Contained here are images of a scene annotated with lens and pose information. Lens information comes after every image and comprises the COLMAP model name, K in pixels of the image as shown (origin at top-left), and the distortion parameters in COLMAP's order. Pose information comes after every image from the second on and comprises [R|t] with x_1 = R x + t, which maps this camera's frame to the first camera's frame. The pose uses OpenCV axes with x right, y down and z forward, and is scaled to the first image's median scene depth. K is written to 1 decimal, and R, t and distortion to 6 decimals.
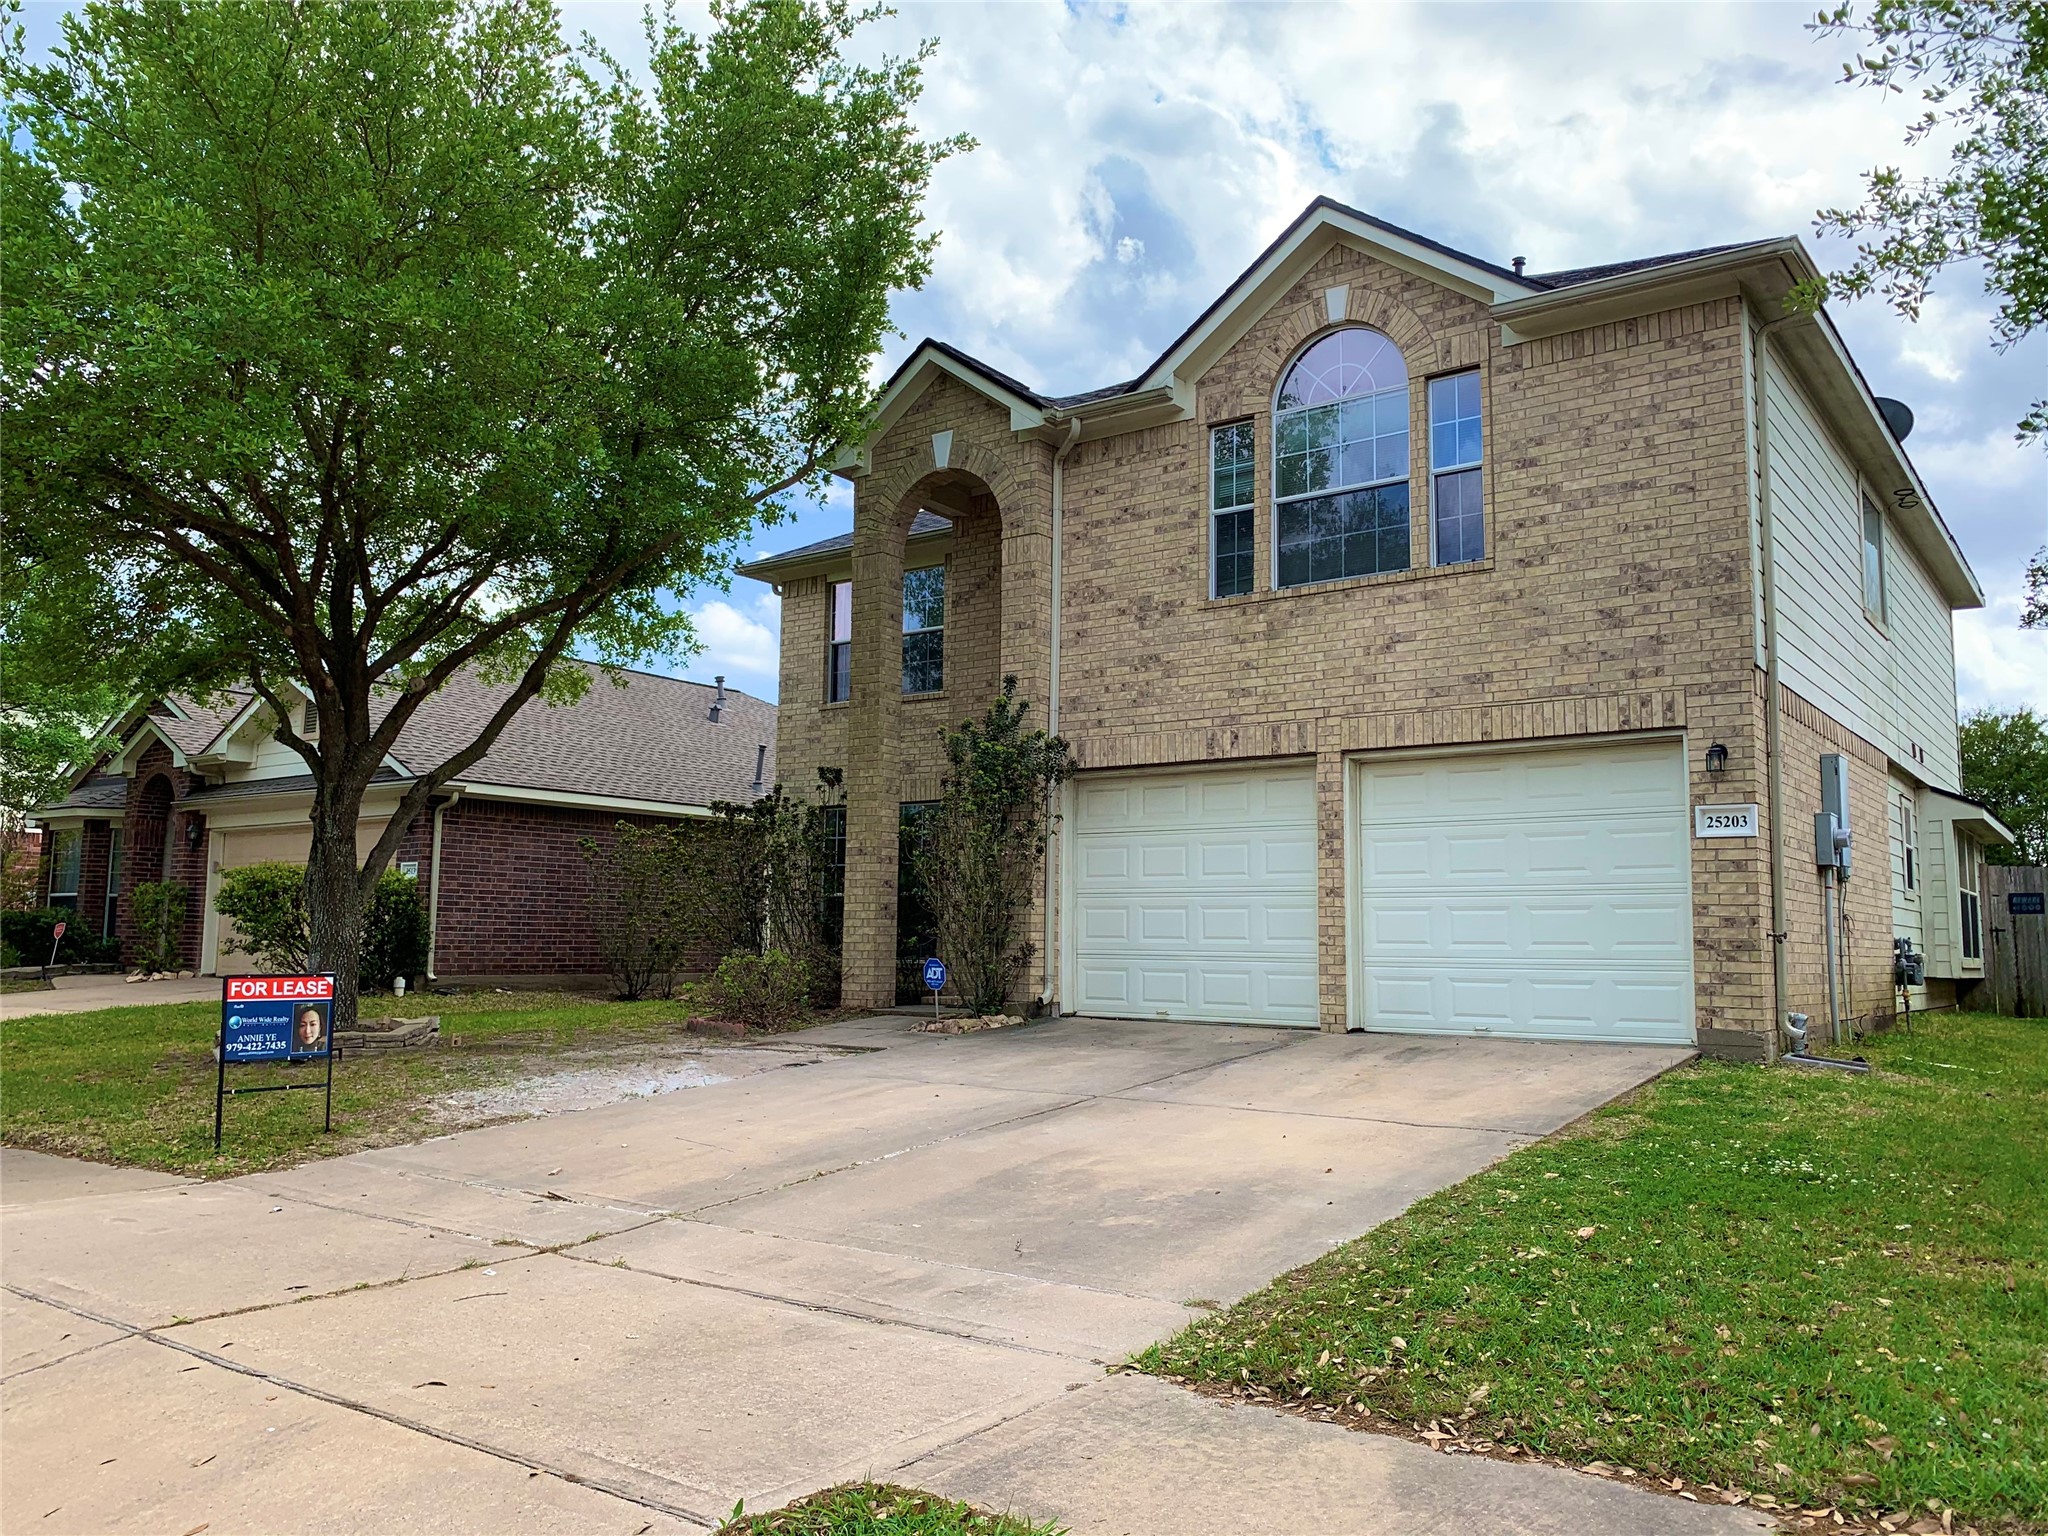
lens RADIAL K [[1546.7, 0, 1016.9], [0, 1546.7, 732.7], [0, 0, 1]] dist [0.011390, -0.045094]
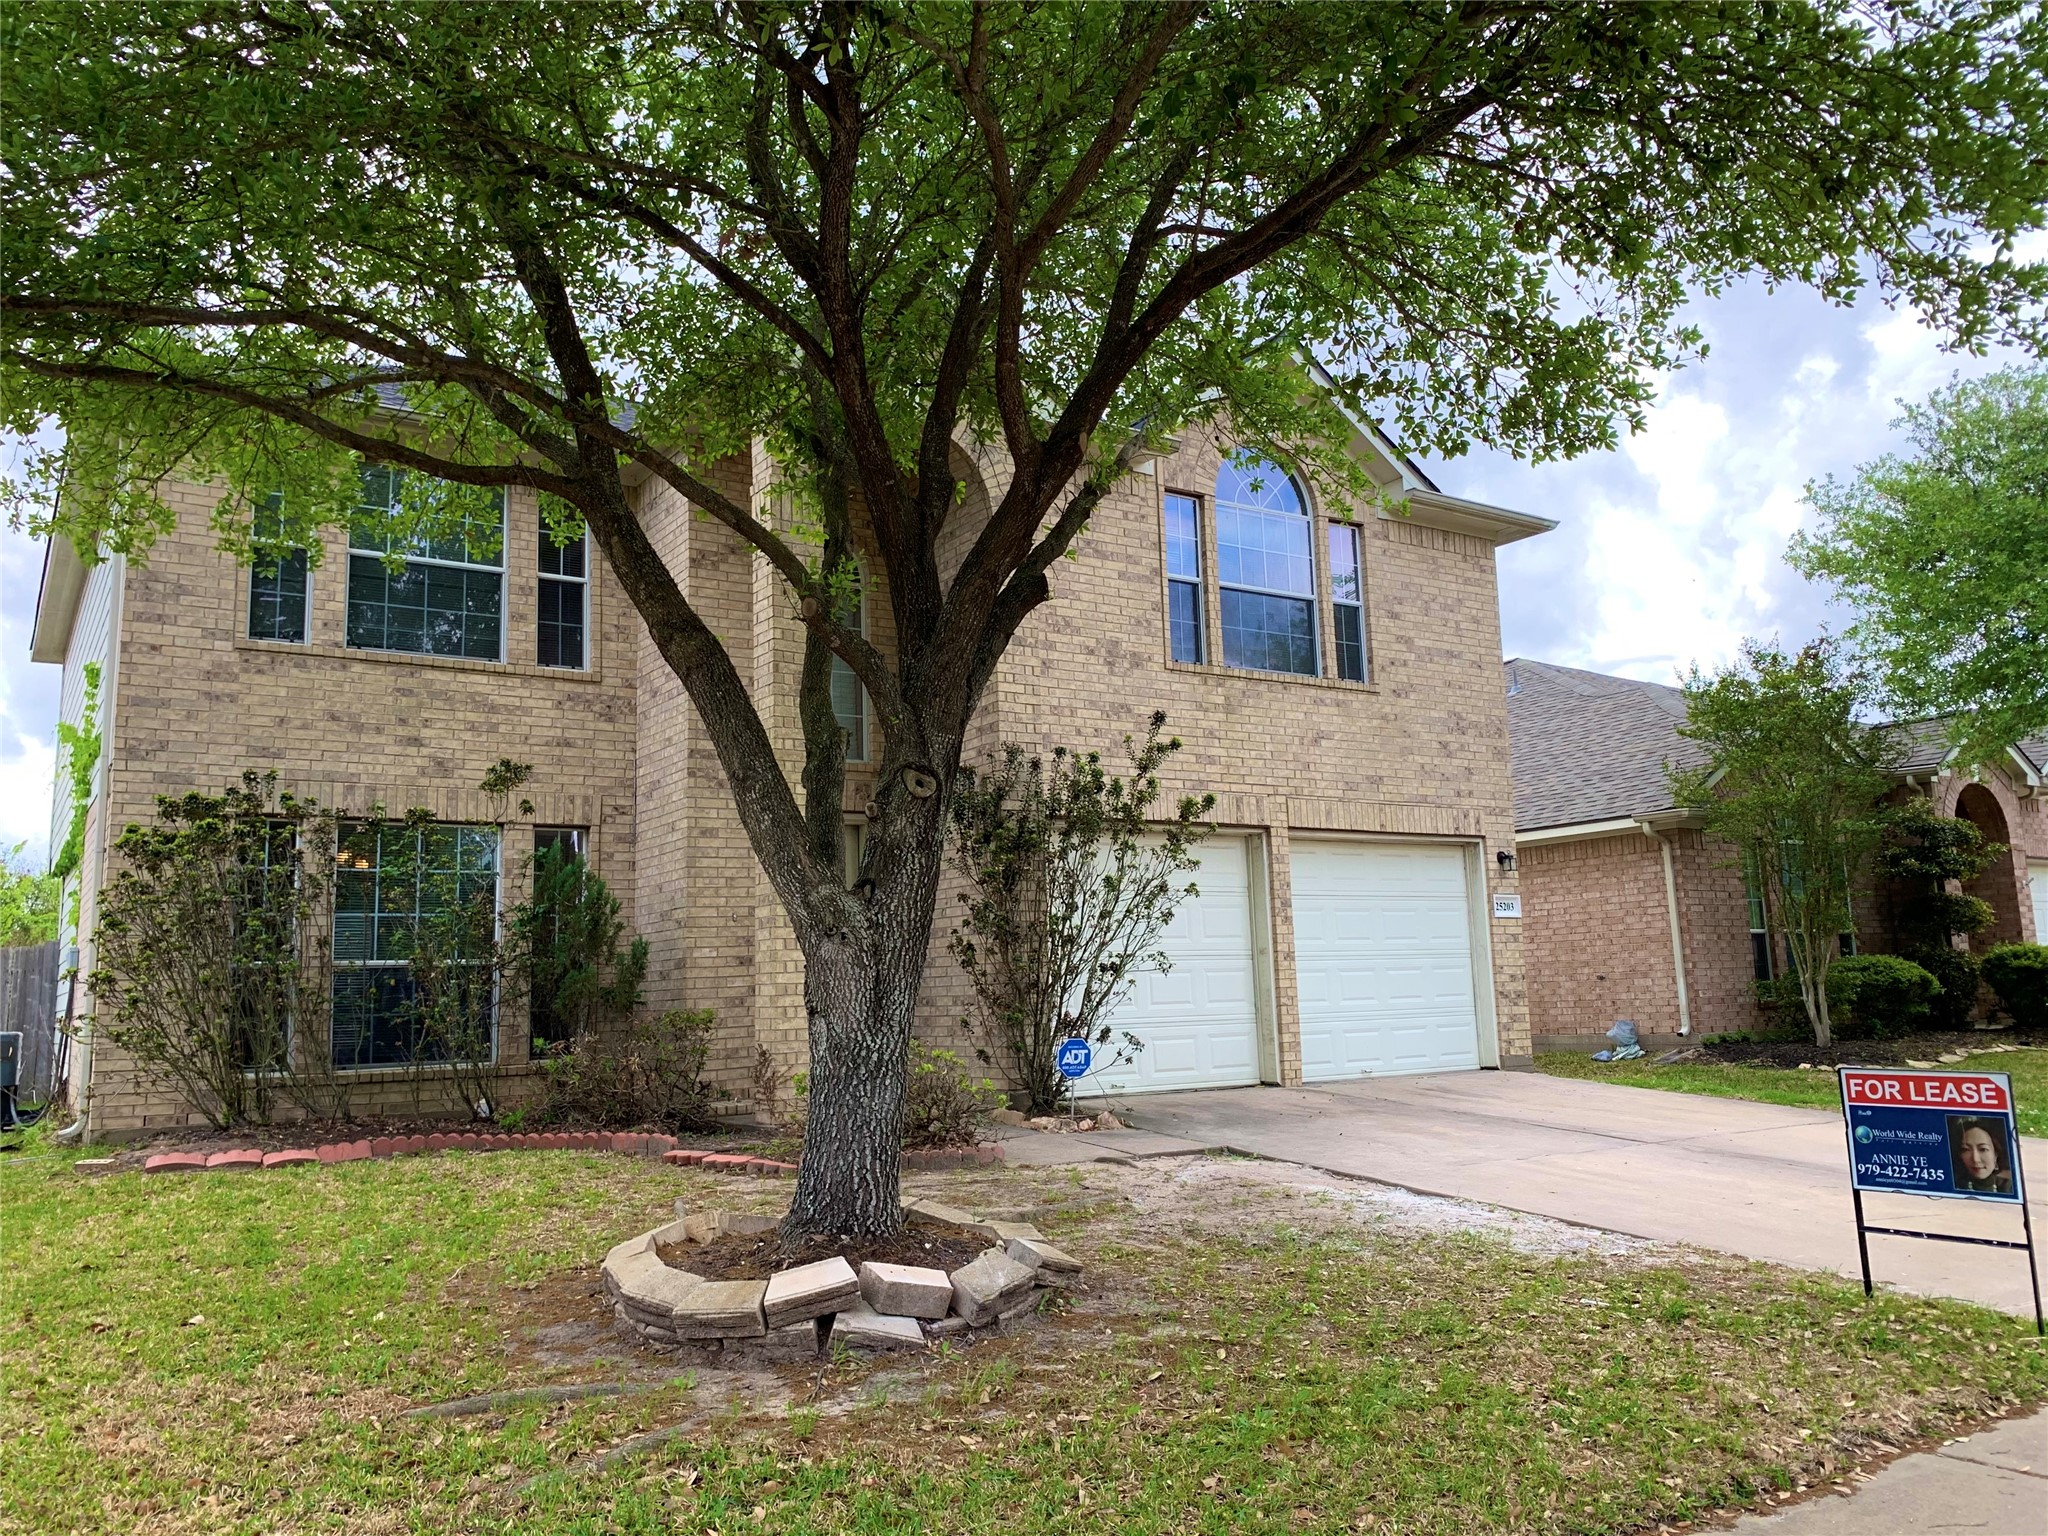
lens RADIAL K [[1546.7, 0, 1016.9], [0, 1546.7, 732.7], [0, 0, 1]] dist [0.011390, -0.045094]
pose [[0.351180, 0.137586, 0.926144, -0.927190], [-0.095625, 0.989243, -0.110700, 0.089232], [-0.931412, -0.049687, 0.360559, 0.819422]]
